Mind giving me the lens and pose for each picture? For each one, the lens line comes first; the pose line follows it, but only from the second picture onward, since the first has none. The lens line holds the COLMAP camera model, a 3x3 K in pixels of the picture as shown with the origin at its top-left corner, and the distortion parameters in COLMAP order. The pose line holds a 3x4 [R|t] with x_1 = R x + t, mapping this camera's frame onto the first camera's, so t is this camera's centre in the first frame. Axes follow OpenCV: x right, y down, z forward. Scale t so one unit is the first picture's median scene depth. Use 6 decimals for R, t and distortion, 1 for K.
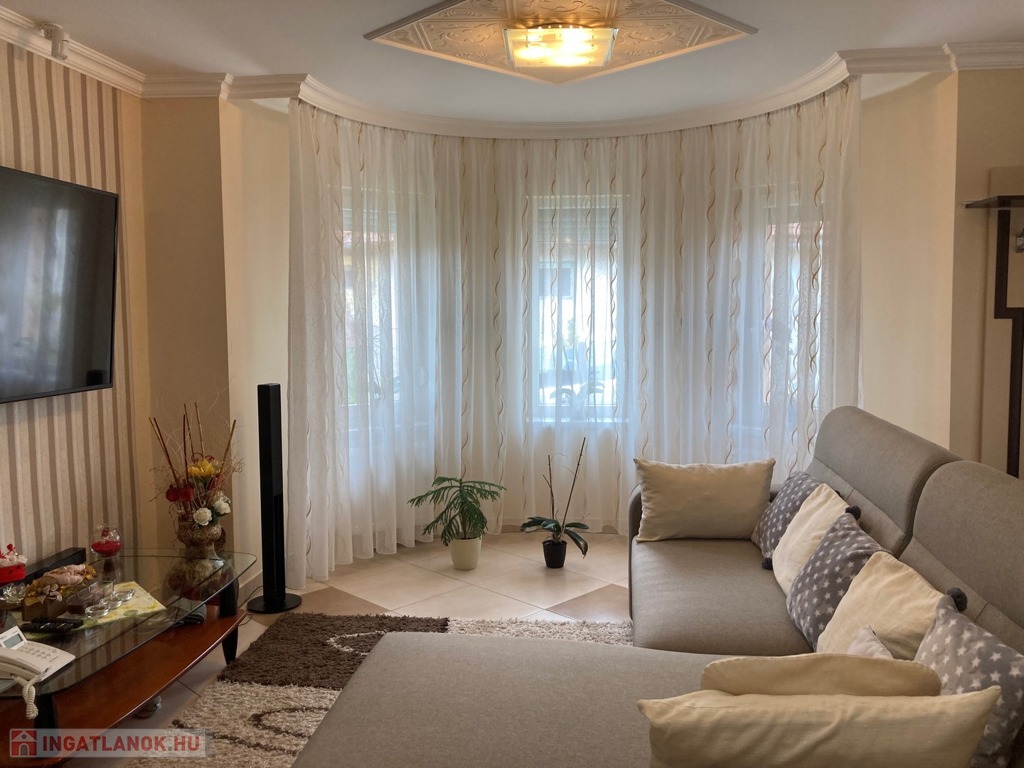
lens RADIAL K [[838.1, 0, 512.1], [0, 838.1, 371.4], [0, 0, 1]] dist [0.045133, -0.064882]
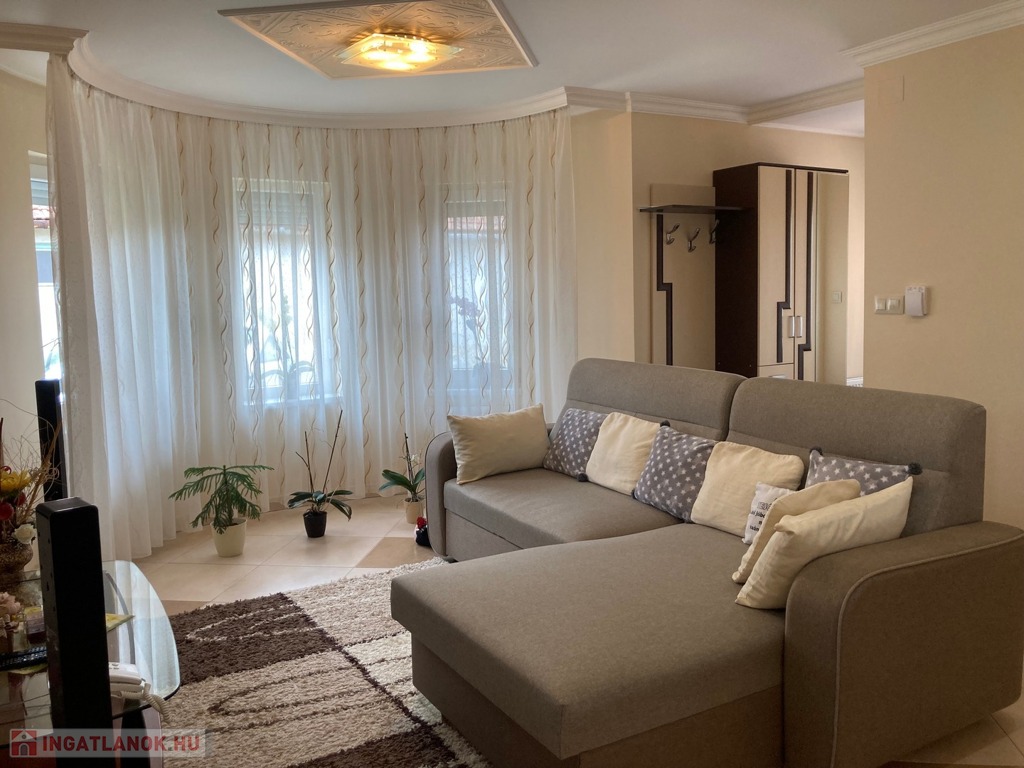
lens RADIAL K [[838.1, 0, 512.1], [0, 838.1, 371.4], [0, 0, 1]] dist [0.045133, -0.064882]
pose [[0.803477, -0.071979, 0.590969, -0.420124], [0.063022, 0.997370, 0.035794, 0.005897], [-0.591991, 0.008484, 0.805900, 0.006341]]
